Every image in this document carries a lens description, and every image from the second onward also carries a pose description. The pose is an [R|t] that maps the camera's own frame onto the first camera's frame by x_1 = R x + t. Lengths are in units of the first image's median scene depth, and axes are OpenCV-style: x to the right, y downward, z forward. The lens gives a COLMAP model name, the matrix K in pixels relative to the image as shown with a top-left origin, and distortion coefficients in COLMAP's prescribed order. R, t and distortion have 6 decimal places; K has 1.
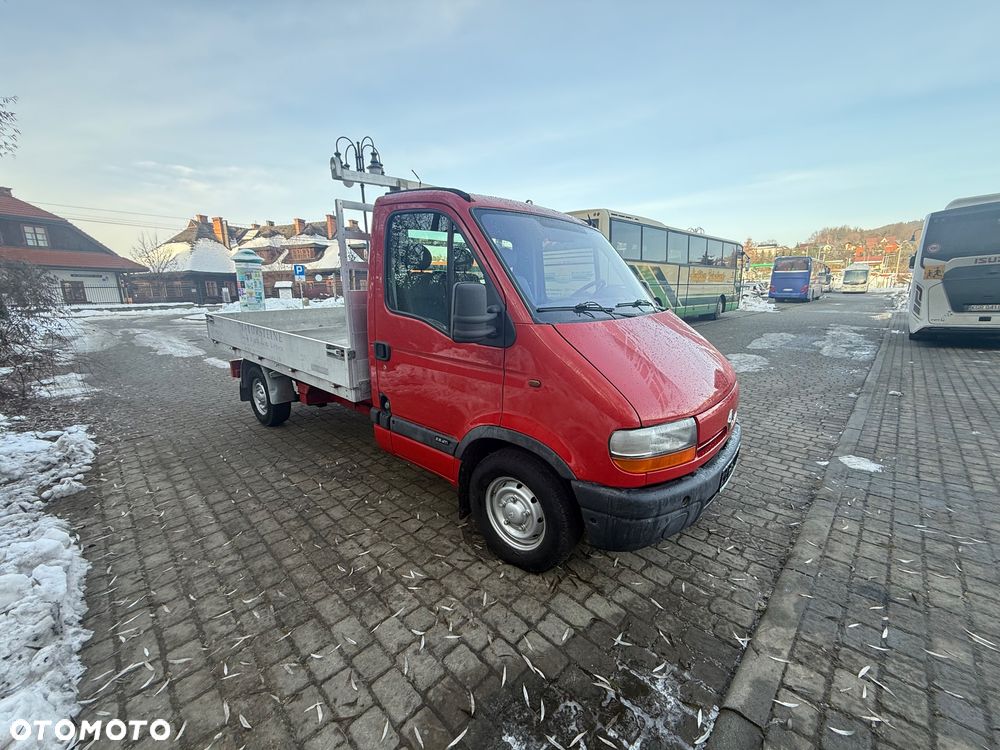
lens RADIAL K [[396.3, 0, 497.9], [0, 396.3, 375.3], [0, 0, 1]] dist [-0.002190, 0.000678]
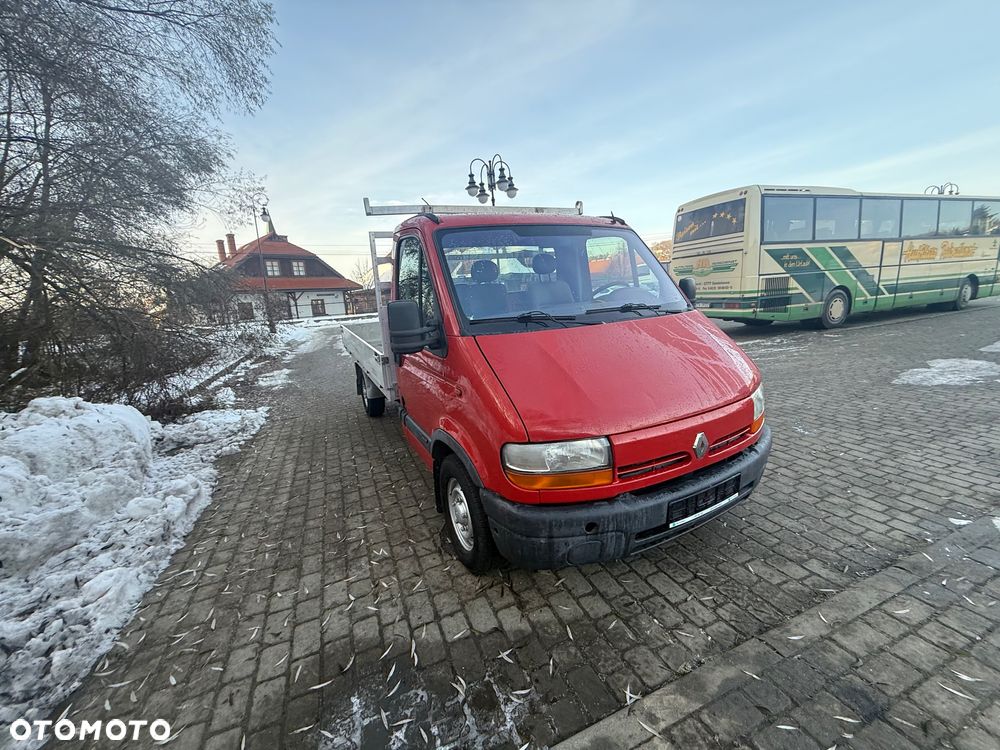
lens RADIAL K [[396.3, 0, 500.3], [0, 396.3, 375.2], [0, 0, 1]] dist [-0.002190, 0.000678]
pose [[0.919370, 0.025112, -0.392591, 0.498911], [-0.025237, 0.999670, 0.004842, -0.027268], [0.392582, 0.005457, 0.919701, 0.058016]]
